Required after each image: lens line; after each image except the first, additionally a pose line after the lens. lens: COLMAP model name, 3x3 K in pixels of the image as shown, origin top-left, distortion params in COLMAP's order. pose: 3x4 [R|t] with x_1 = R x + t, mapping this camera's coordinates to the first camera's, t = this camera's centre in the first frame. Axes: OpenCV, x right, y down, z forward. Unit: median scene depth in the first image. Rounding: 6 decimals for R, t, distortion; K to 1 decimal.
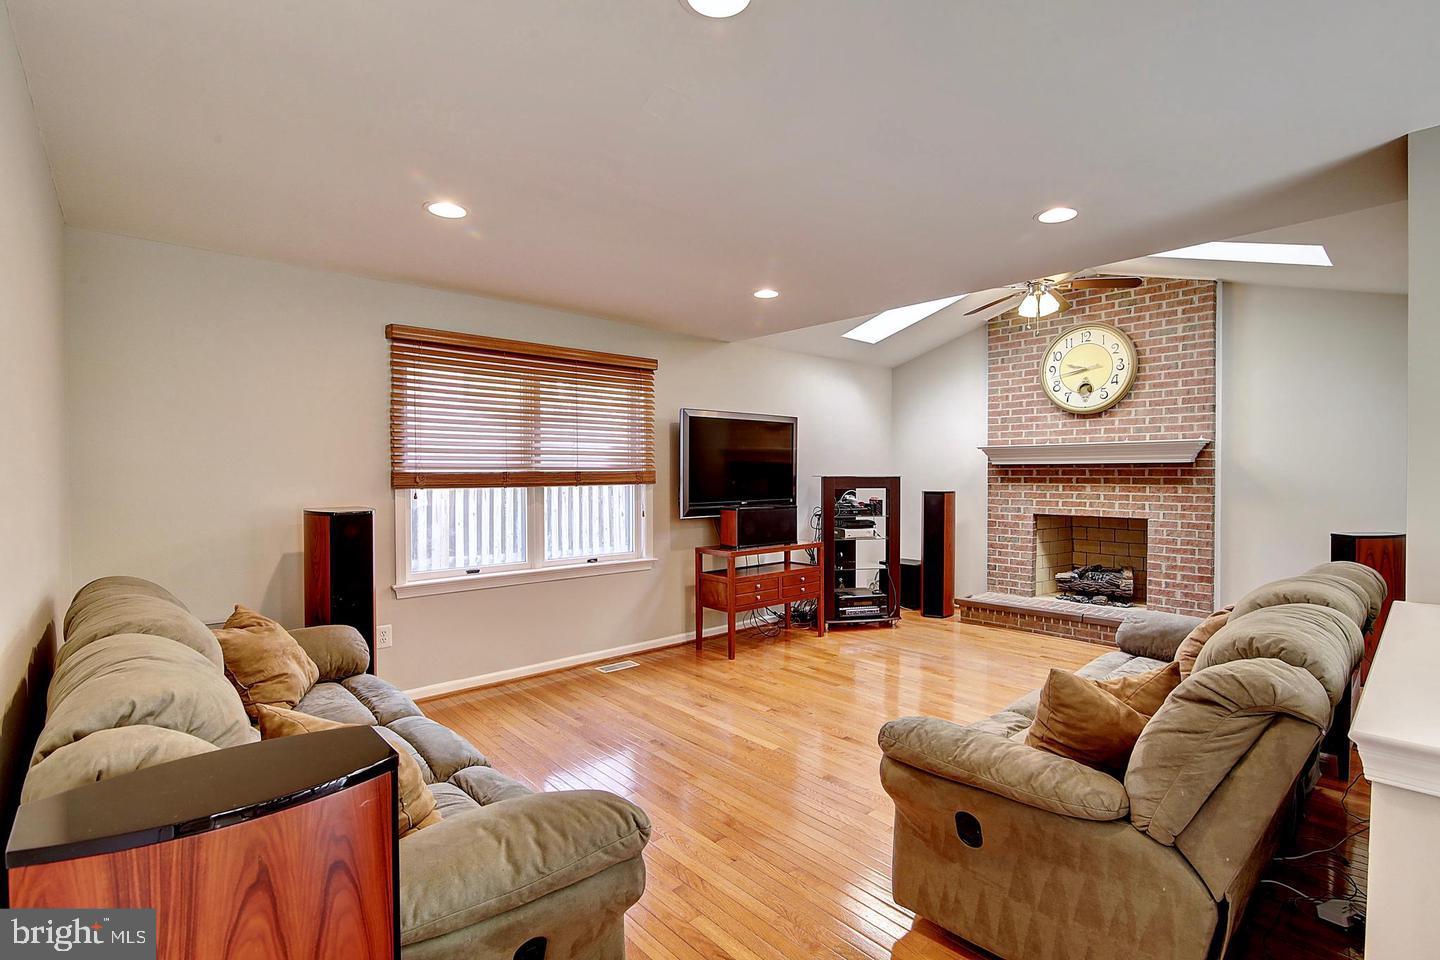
lens RADIAL K [[679.4, 0, 715.5], [0, 679.4, 484.4], [0, 0, 1]] dist [-0.014866, -0.000272]
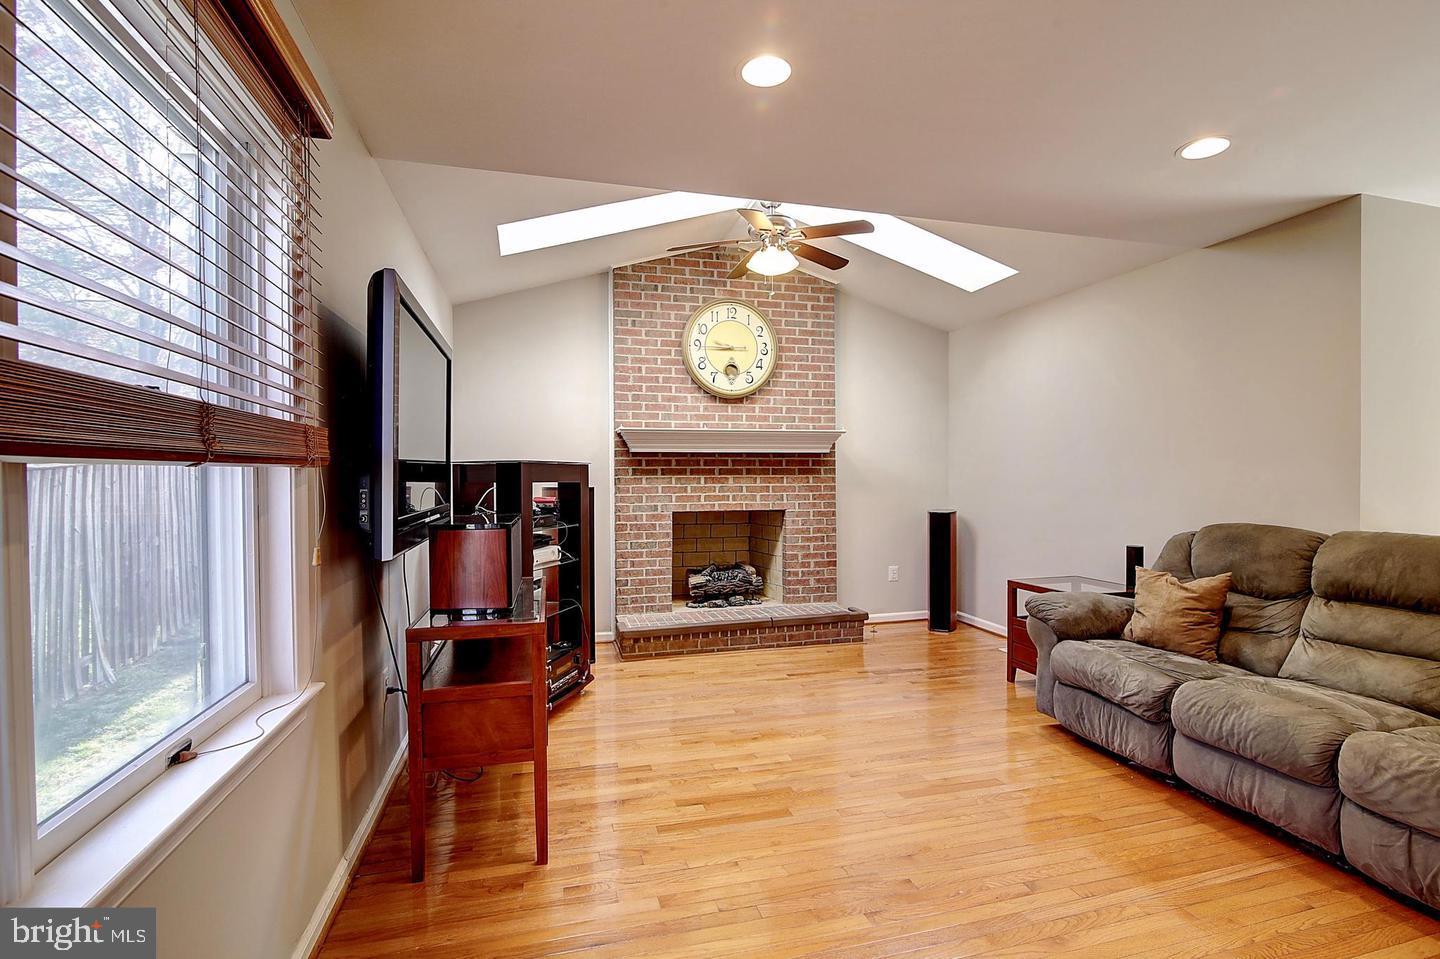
lens RADIAL K [[679.4, 0, 715.5], [0, 679.4, 483.9], [0, 0, 1]] dist [-0.014866, -0.000272]
pose [[0.441299, -0.006867, 0.897334, -0.281256], [0.020688, 0.999783, -0.002523, 0.013010], [-0.897122, 0.019677, 0.441345, 0.619621]]
